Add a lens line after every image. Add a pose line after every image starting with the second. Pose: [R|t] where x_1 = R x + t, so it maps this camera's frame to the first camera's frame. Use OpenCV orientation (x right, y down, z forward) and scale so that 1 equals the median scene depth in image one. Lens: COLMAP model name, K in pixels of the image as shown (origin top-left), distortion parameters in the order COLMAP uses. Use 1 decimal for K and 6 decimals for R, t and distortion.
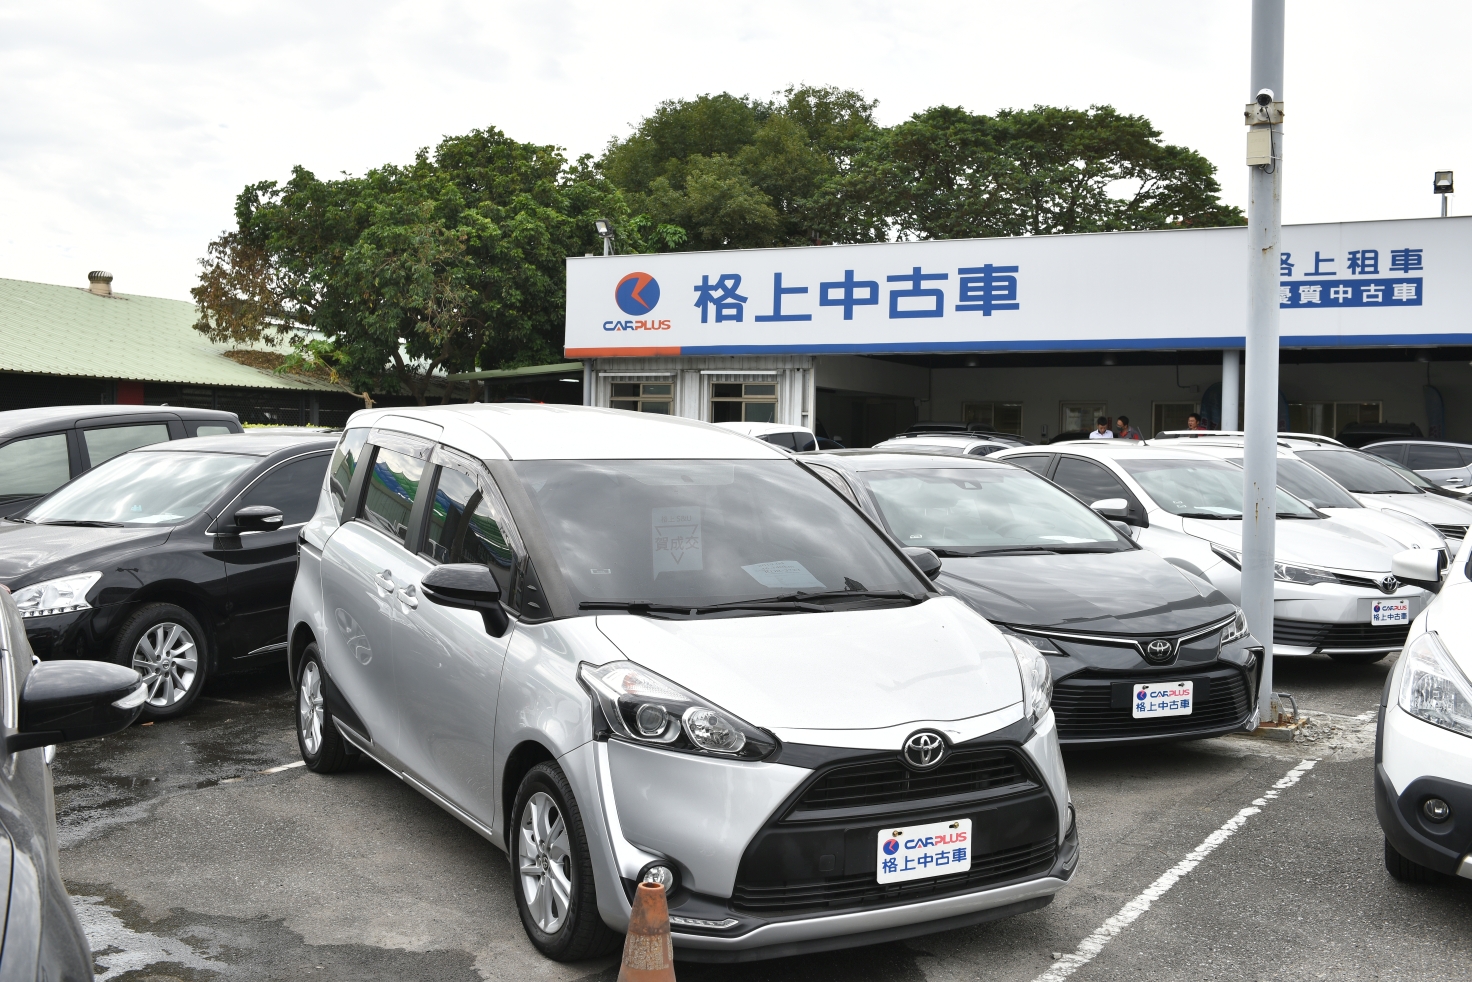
lens RADIAL K [[1648.5, 0, 734.0], [0, 1648.5, 490.7], [0, 0, 1]] dist [-0.023592, 0.000000]
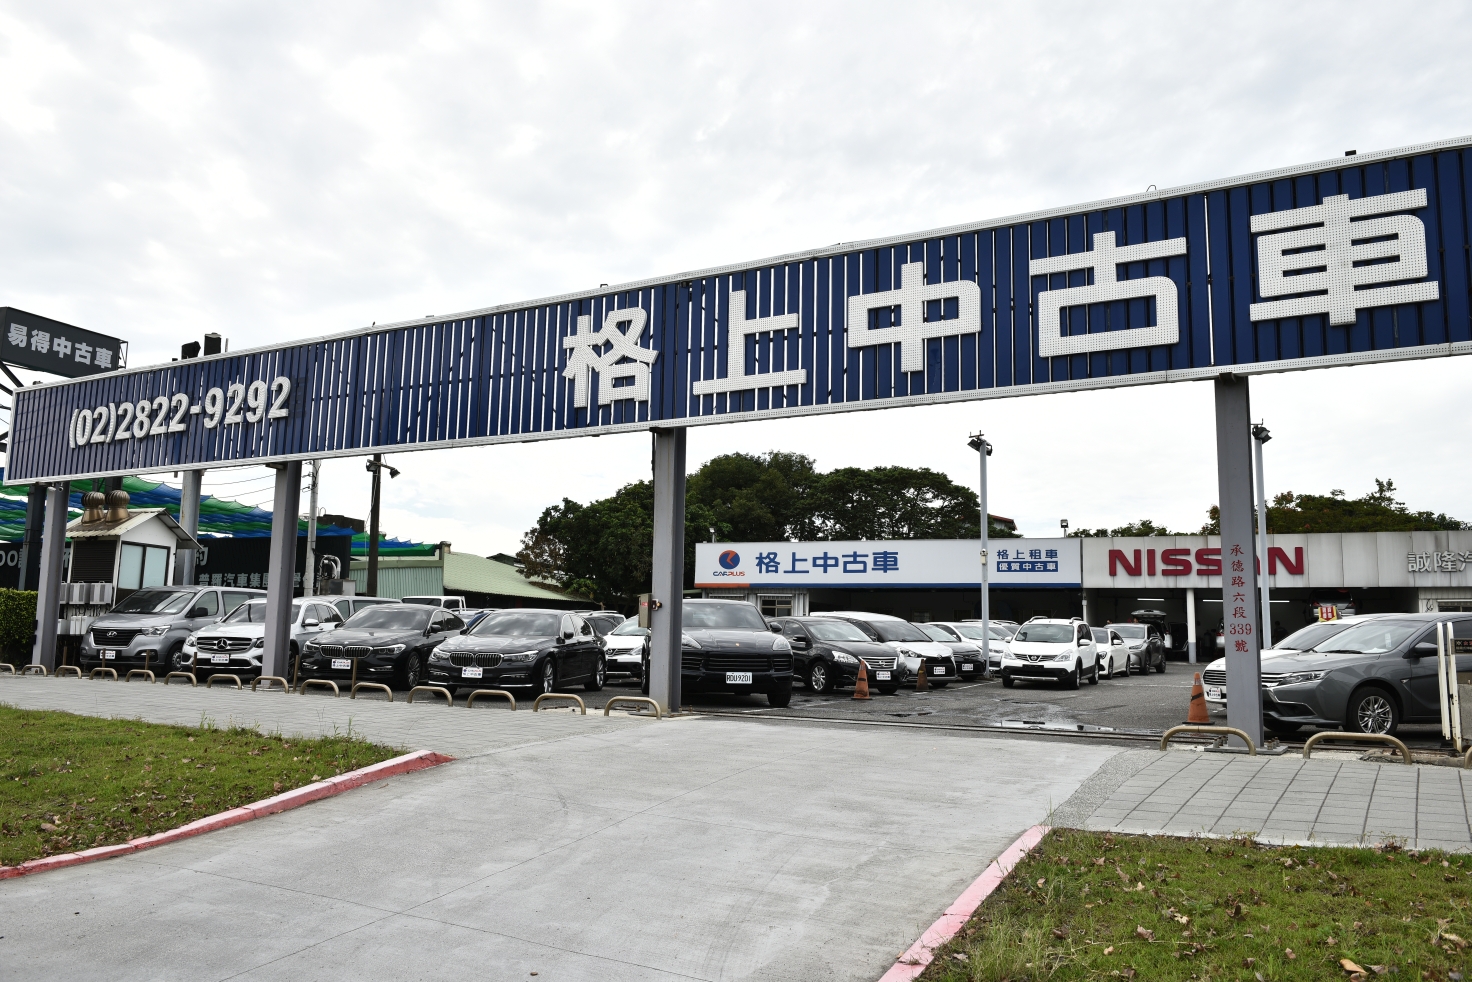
lens RADIAL K [[1134.3, 0, 738.4], [0, 1134.3, 488.1], [0, 0, 1]] dist [-0.004175, 0.000317]
pose [[0.997454, 0.012867, 0.070142, -0.164357], [-0.001884, 0.987999, -0.154450, 0.025898], [-0.071288, 0.153925, 0.985508, -0.587358]]
